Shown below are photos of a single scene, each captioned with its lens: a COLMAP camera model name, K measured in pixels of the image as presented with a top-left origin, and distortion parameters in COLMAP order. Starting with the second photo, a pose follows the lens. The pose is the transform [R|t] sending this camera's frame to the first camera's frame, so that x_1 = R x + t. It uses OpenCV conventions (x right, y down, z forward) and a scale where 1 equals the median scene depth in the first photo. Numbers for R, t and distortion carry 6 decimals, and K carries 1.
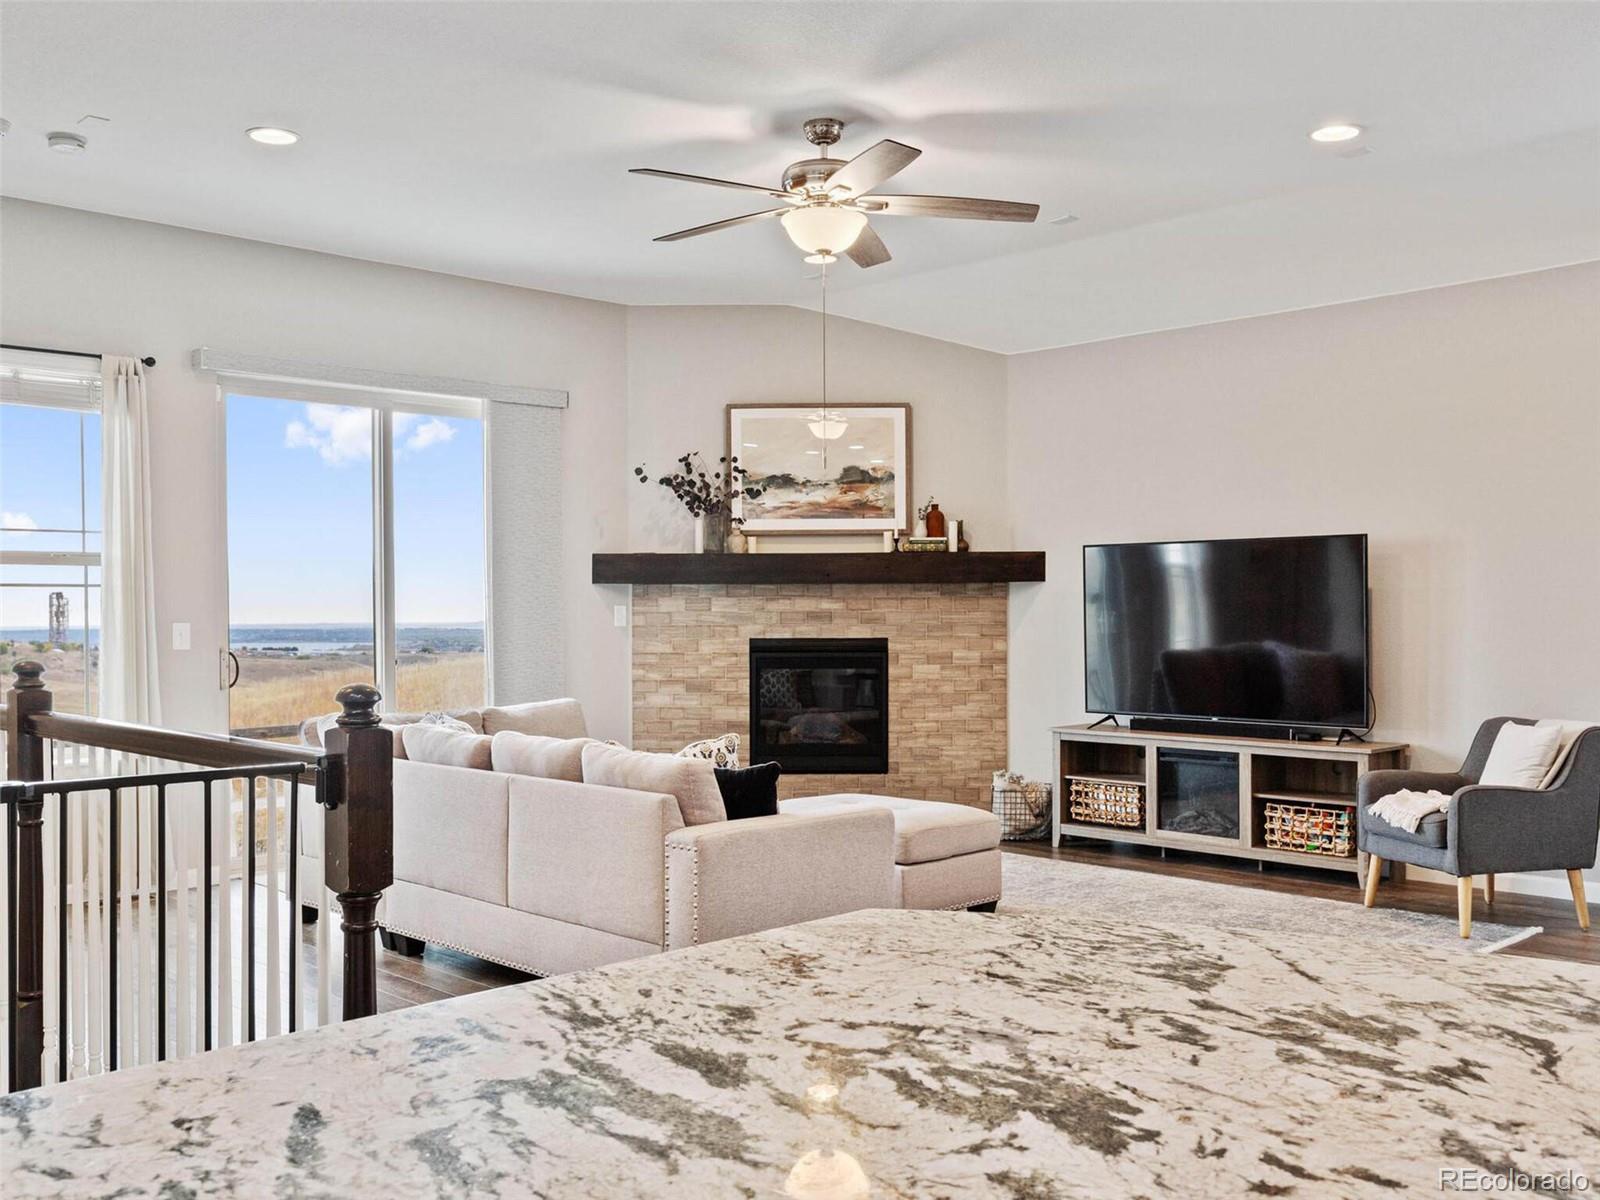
lens RADIAL K [[1466.1, 0, 808.5], [0, 1466.1, 609.5], [0, 0, 1]] dist [0.008825, 0.000634]
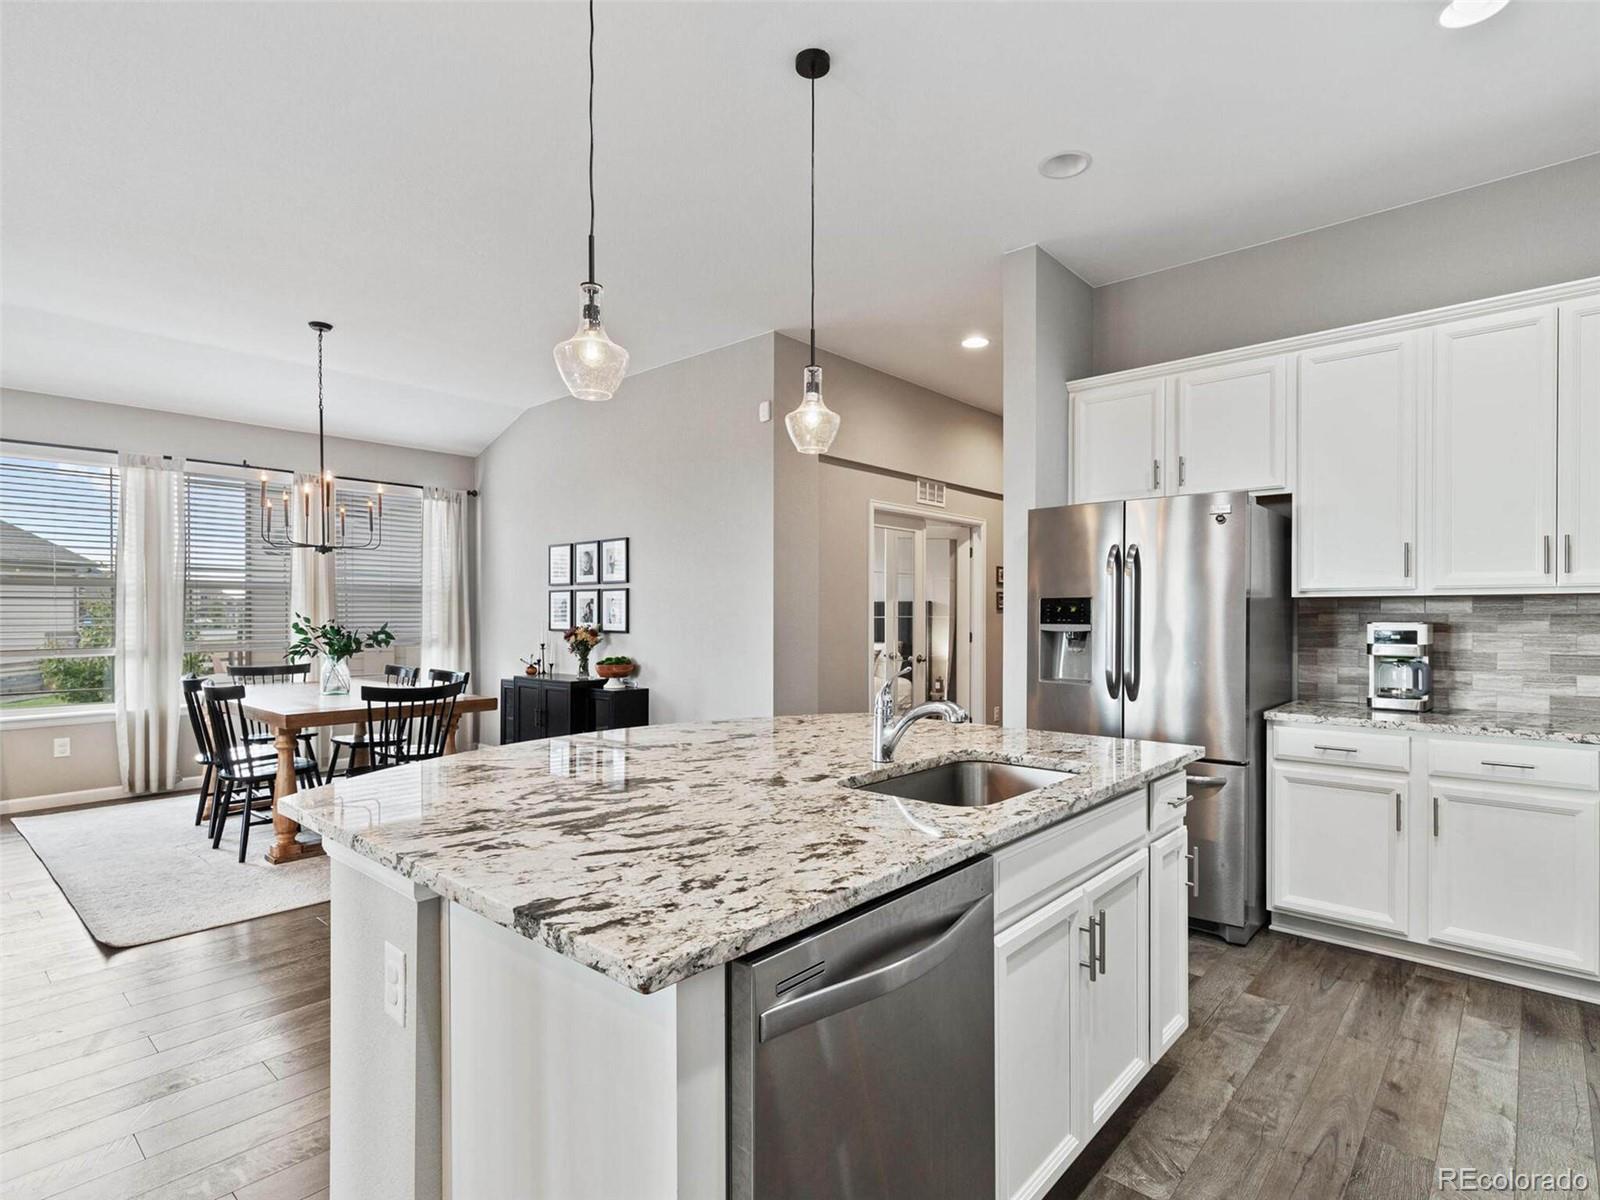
lens RADIAL K [[818.5, 0, 818.1], [0, 818.5, 611.5], [0, 0, 1]] dist [0.002094, 0.000013]
pose [[-0.080280, 0.007698, 0.996743, -0.211281], [0.001417, 0.999970, -0.007608, -0.000273], [-0.996771, 0.000801, -0.080289, 0.103424]]
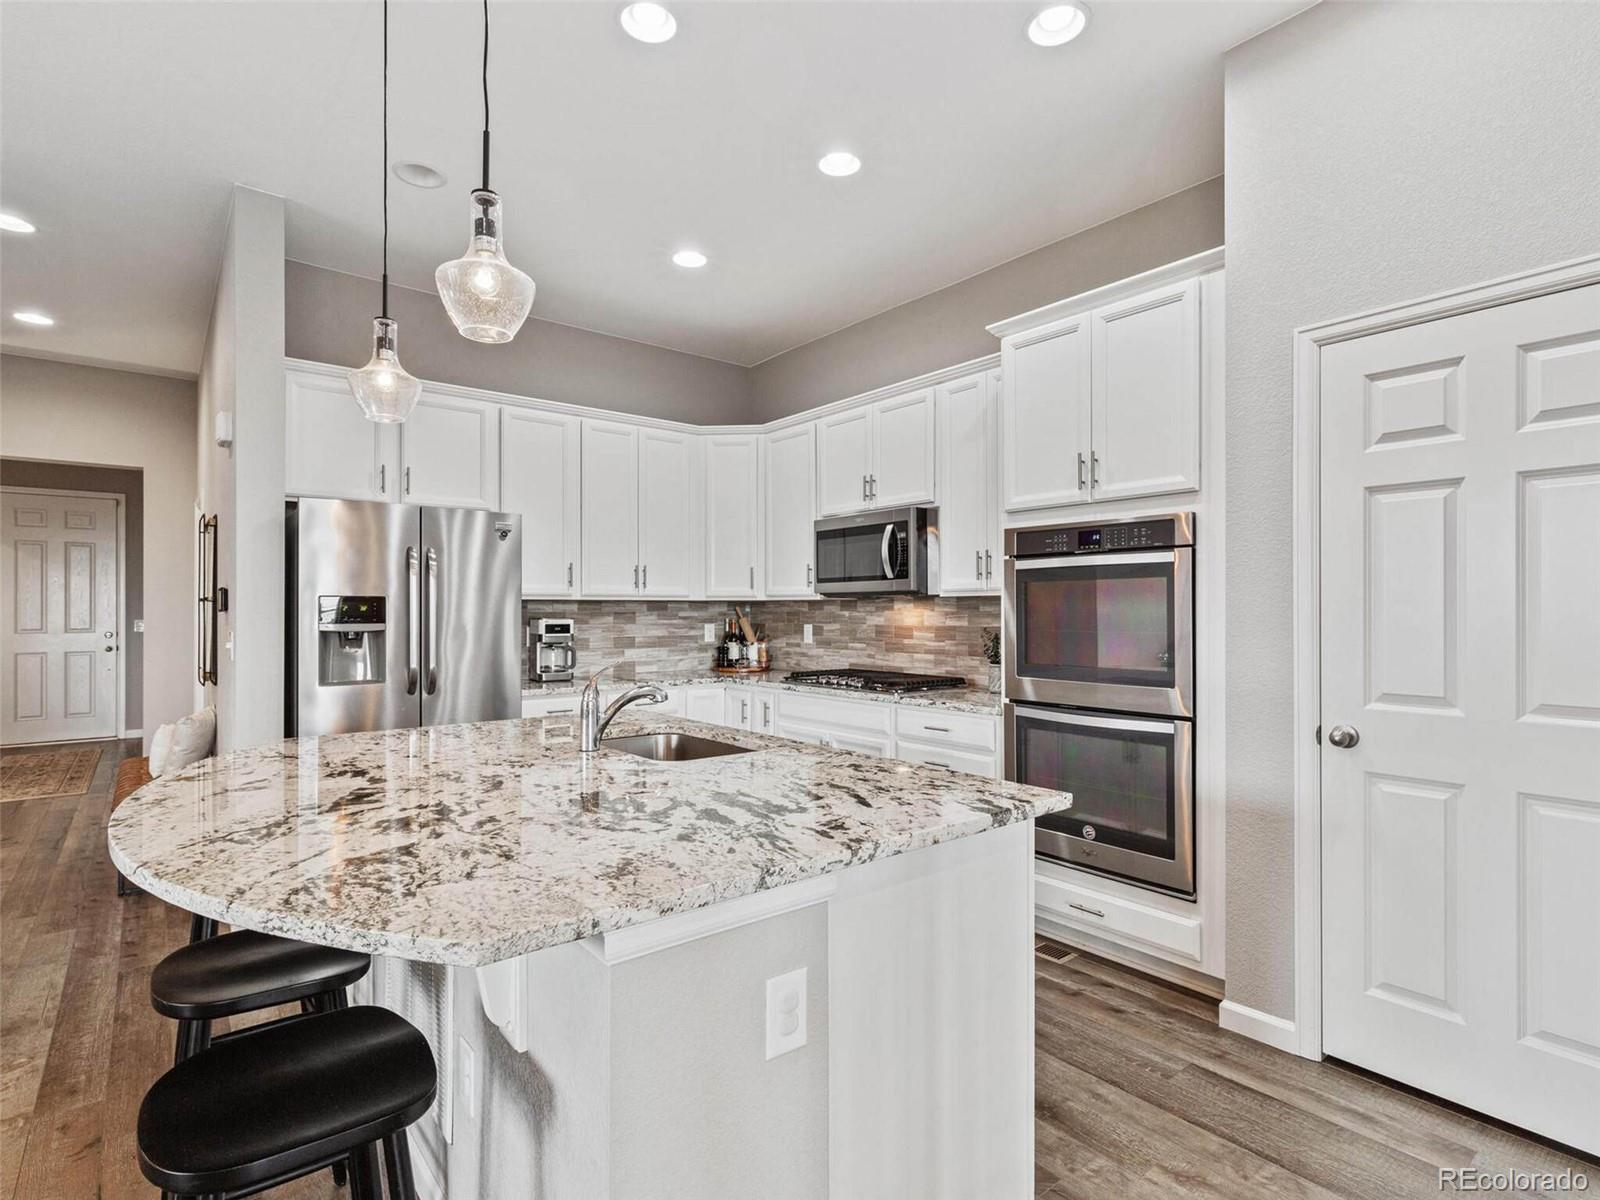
lens RADIAL K [[808.9, 0, 808.2], [0, 808.9, 604.7], [0, 0, 1]] dist [0.006794, -0.000167]
pose [[-0.995862, 0.006070, 0.090680, -0.050152], [0.005481, 0.999962, -0.006736, -0.002401], [-0.090718, -0.006211, -0.995857, 0.338017]]
